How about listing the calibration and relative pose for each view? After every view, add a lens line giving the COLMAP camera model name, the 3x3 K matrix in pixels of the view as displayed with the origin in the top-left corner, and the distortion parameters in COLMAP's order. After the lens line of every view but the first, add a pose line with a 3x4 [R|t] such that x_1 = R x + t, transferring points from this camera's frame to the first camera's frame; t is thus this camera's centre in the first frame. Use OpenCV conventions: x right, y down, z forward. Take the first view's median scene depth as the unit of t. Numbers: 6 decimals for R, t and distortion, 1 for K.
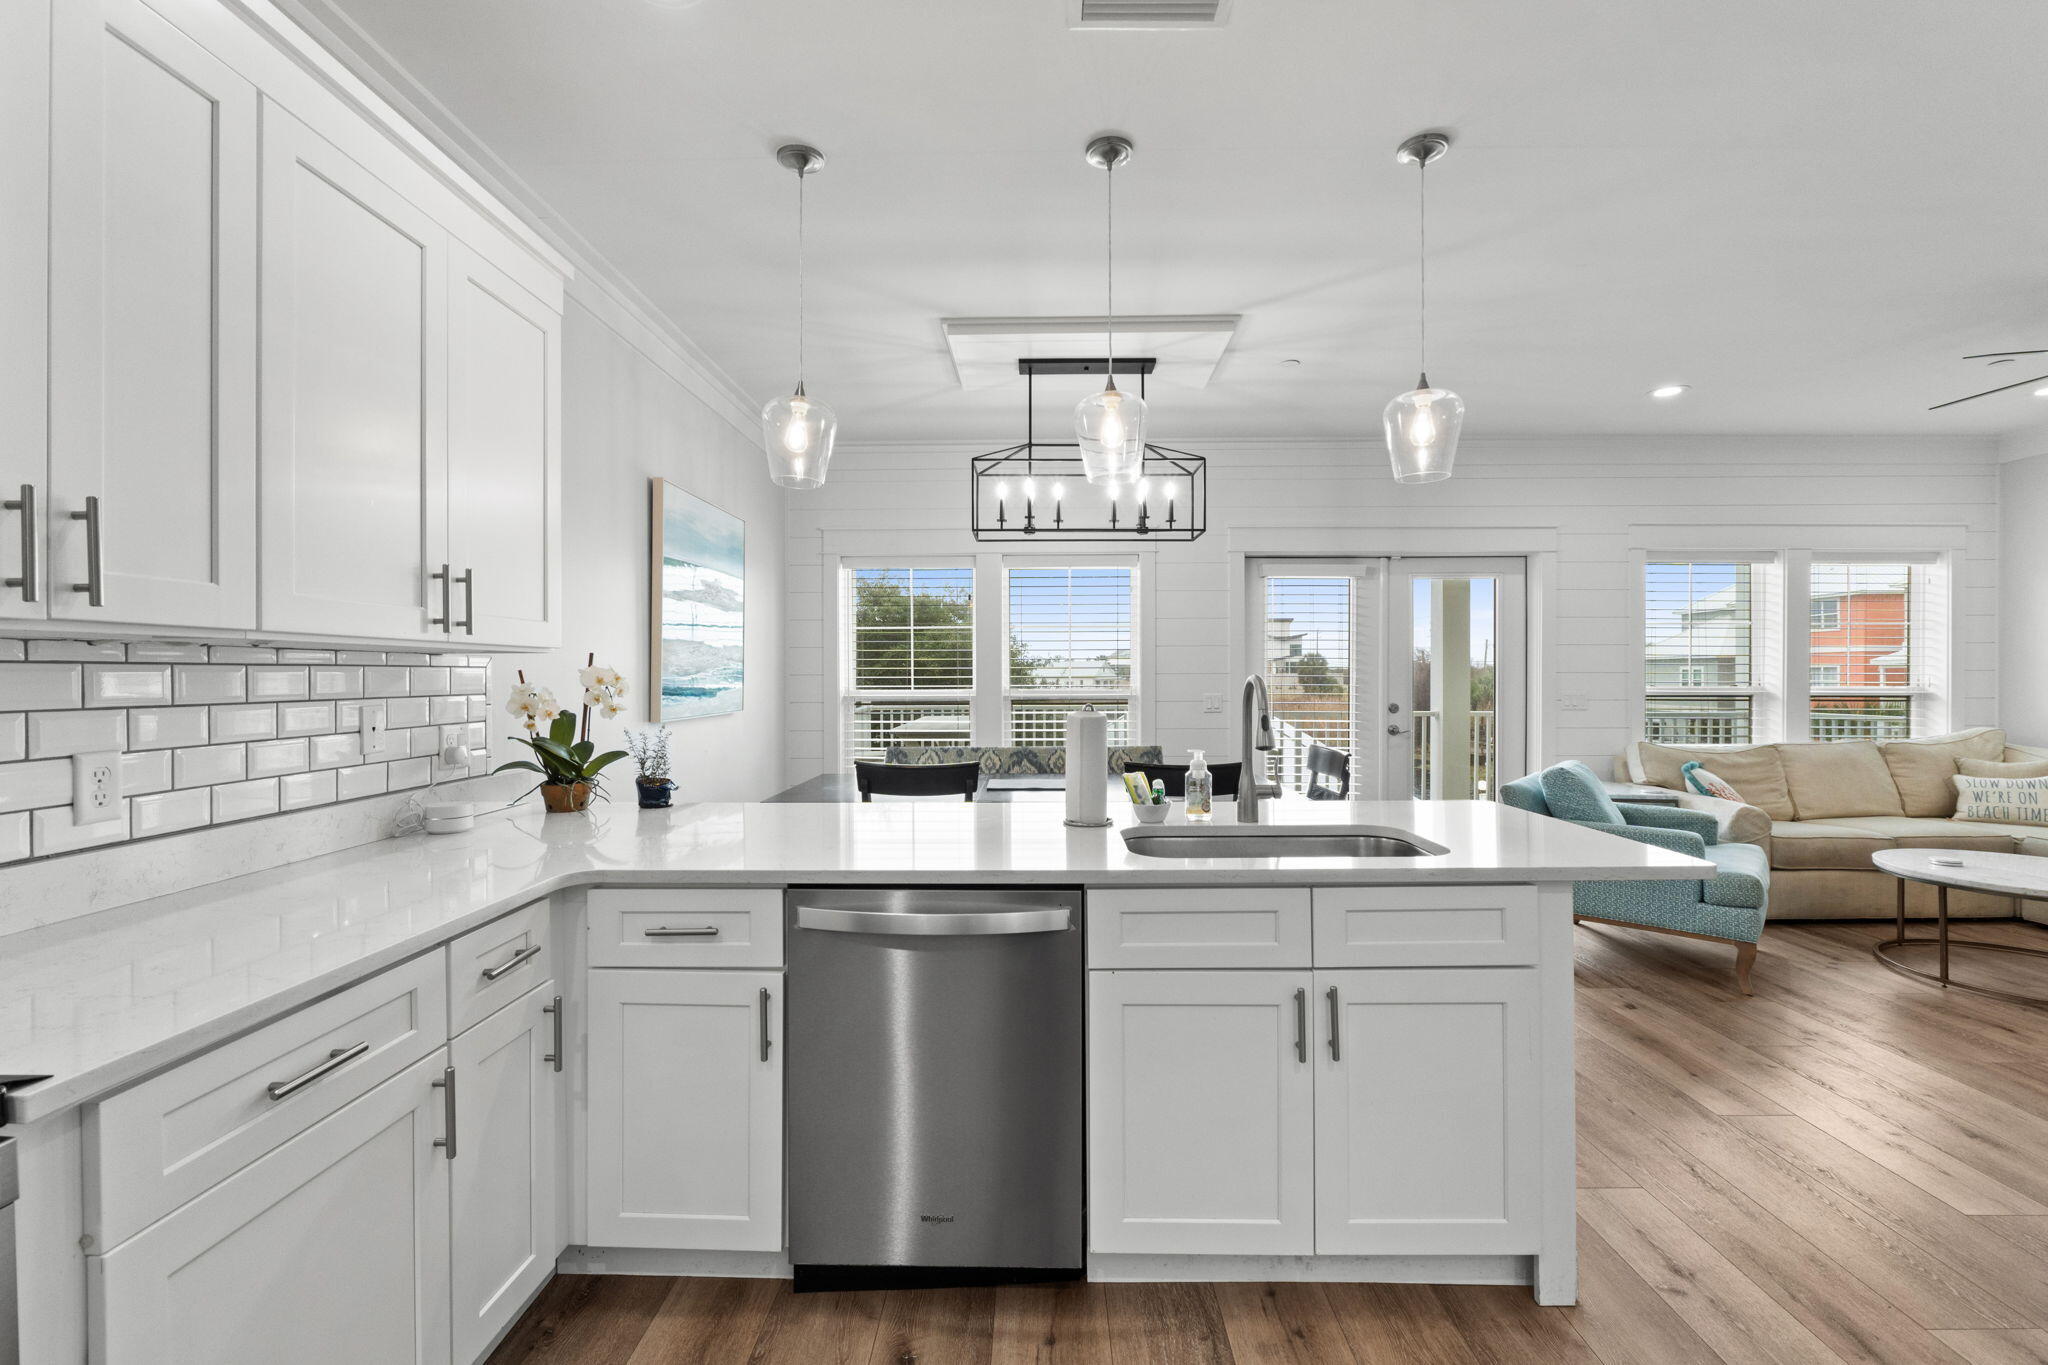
lens RADIAL K [[867.9, 0, 1024.0], [0, 867.9, 682.5], [0, 0, 1]] dist [-0.013492, -0.000062]
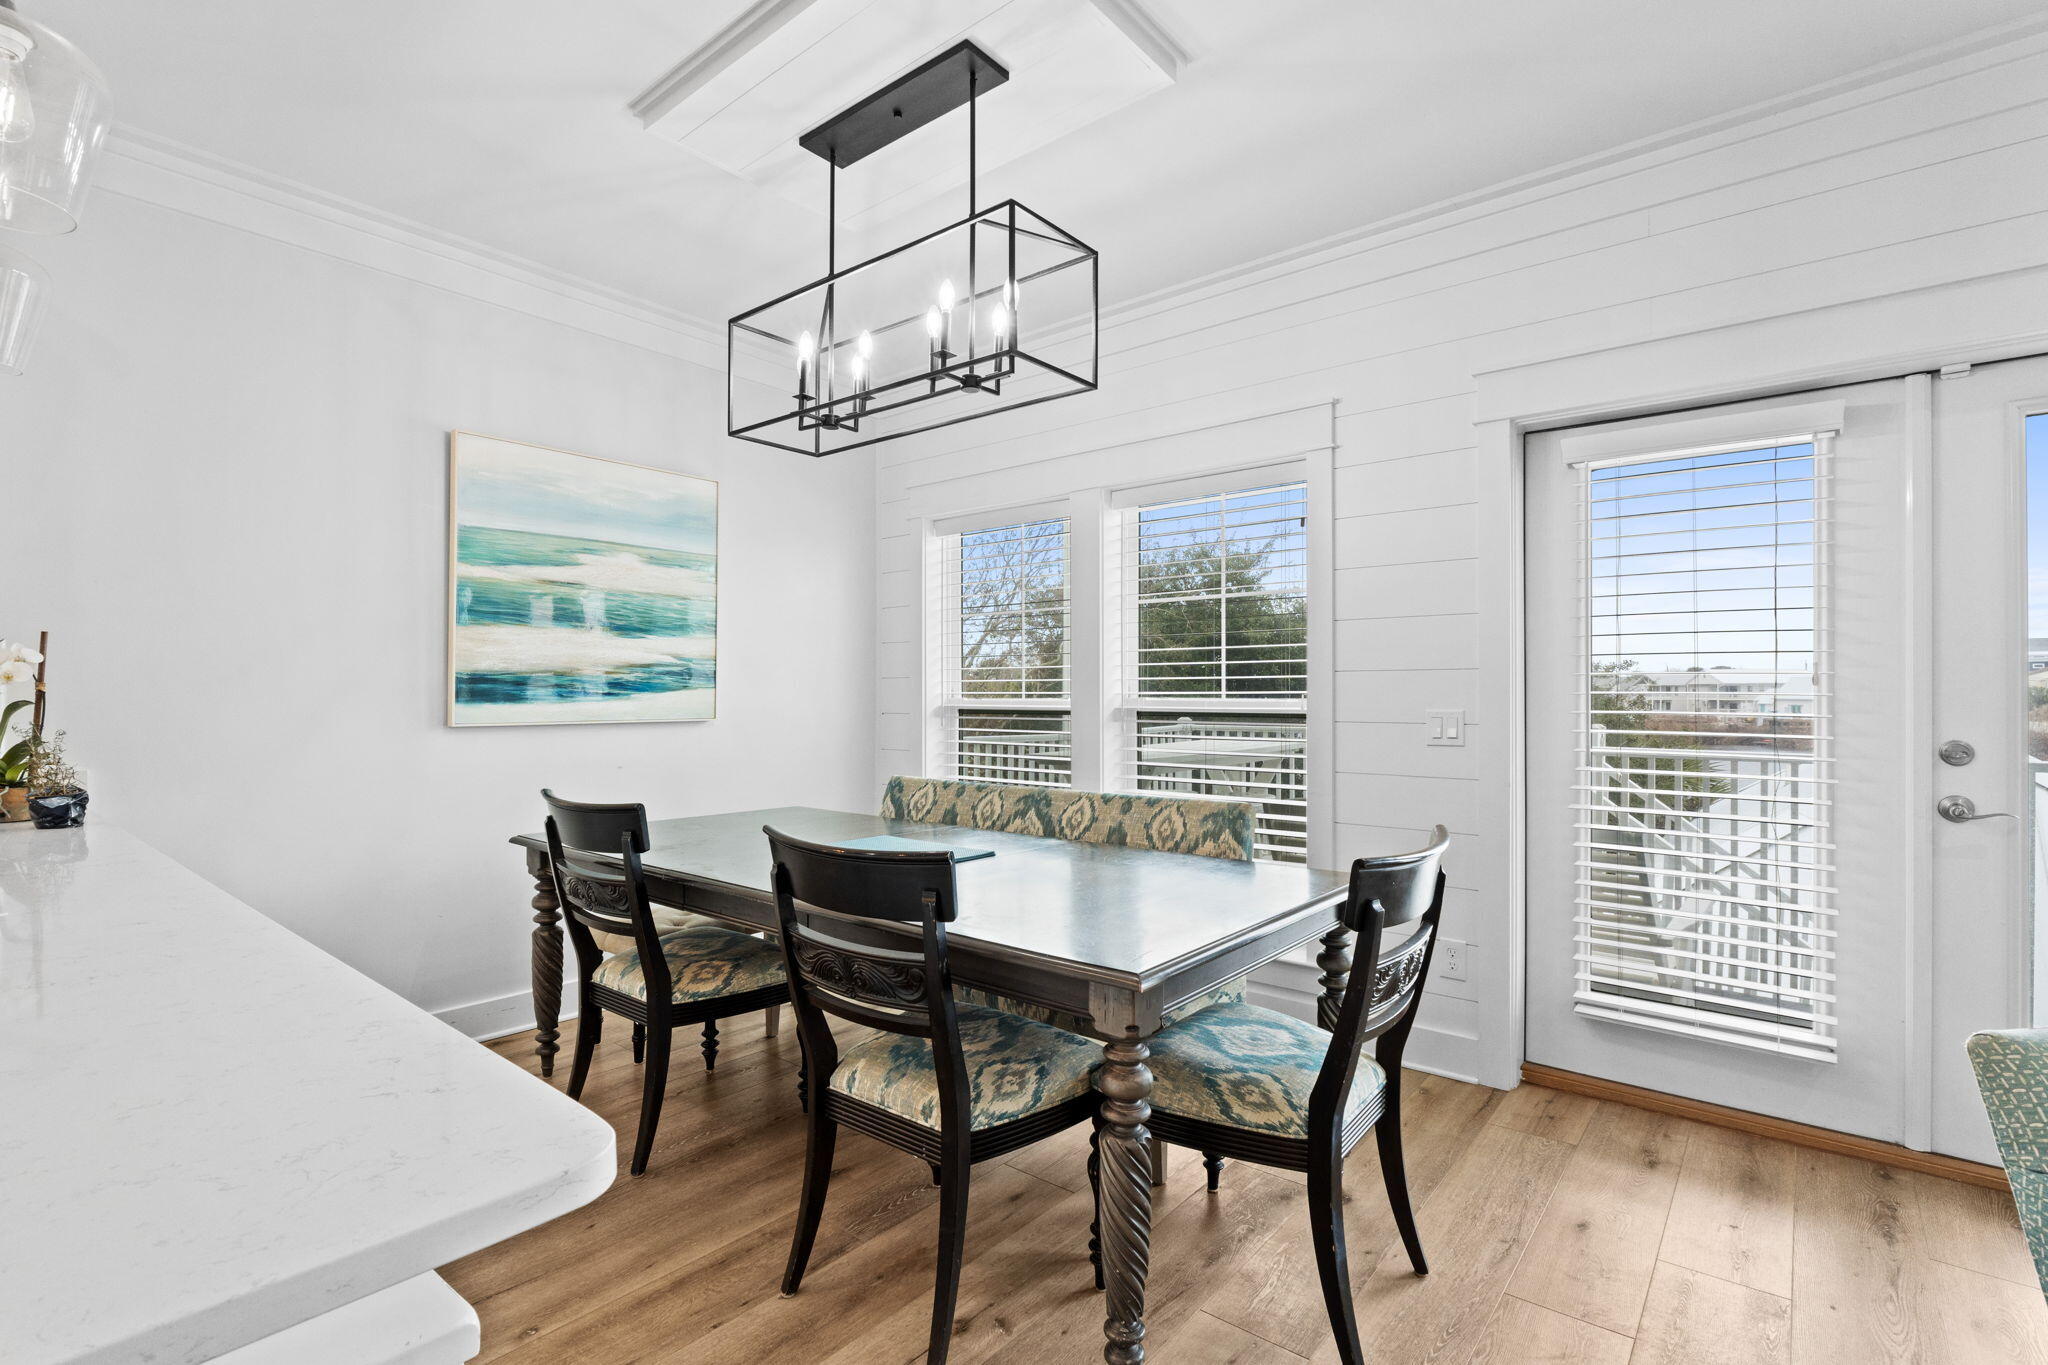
lens RADIAL K [[946.7, 0, 1025.8], [0, 946.7, 689.5], [0, 0, 1]] dist [-0.006619, -0.000282]
pose [[0.786177, 0.001562, -0.618000, 0.407306], [-0.009854, 0.999901, -0.010008, 0.010540], [0.617923, 0.013958, 0.786115, 0.460434]]
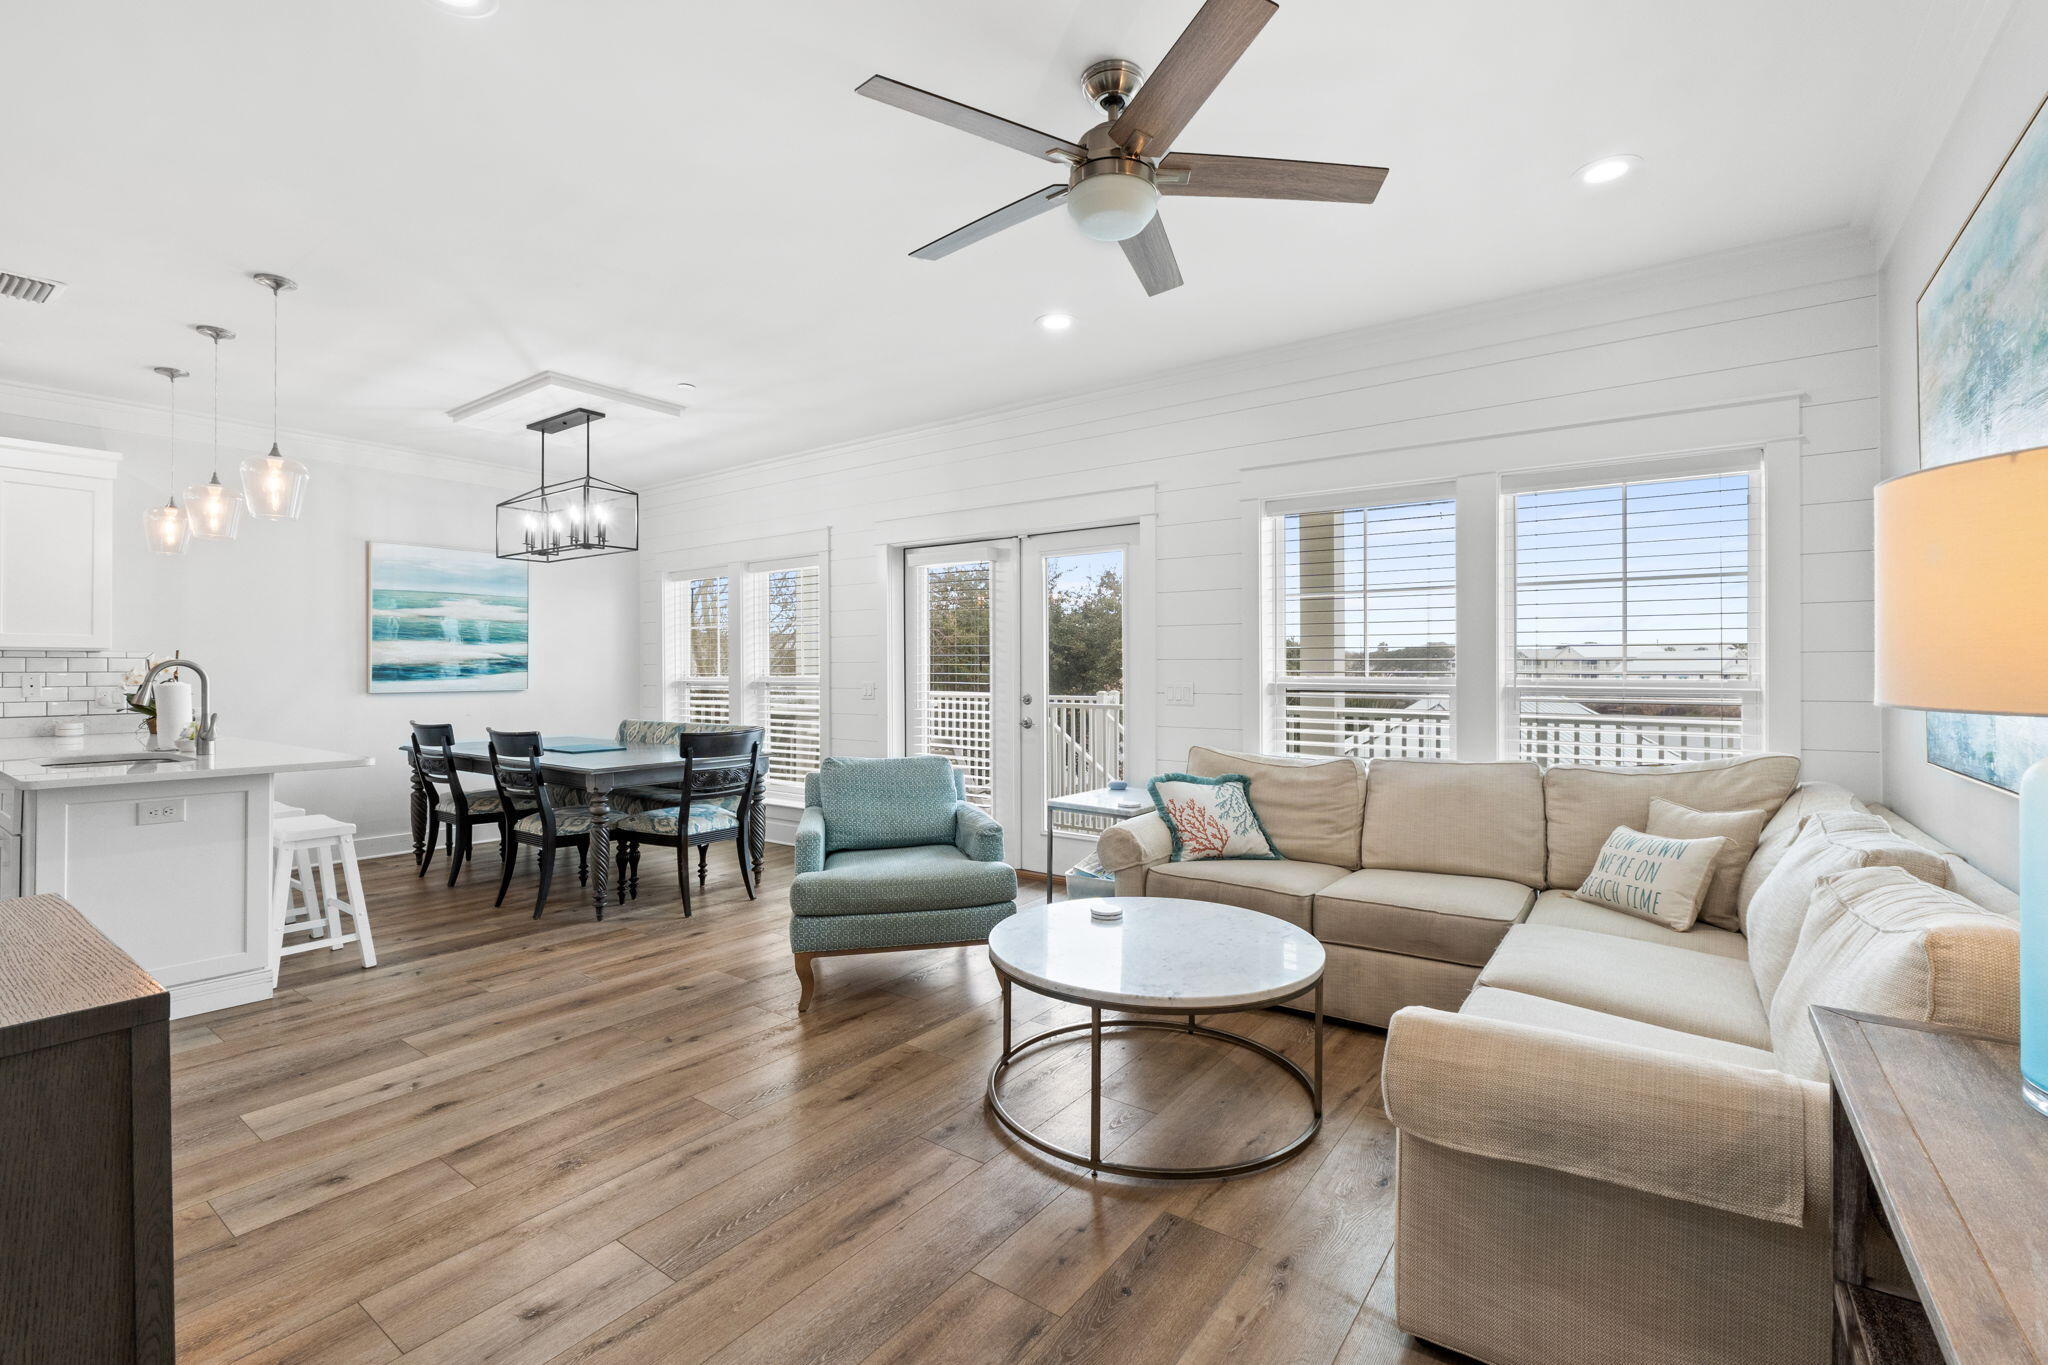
lens RADIAL K [[895.9, 0, 1027.8], [0, 895.9, 667.1], [0, 0, 1]] dist [-0.006481, -0.000127]
pose [[0.823993, 0.000065, -0.566600, 1.098536], [-0.005845, 0.999948, -0.008384, 0.003825], [0.566570, 0.010220, 0.823950, 0.241613]]
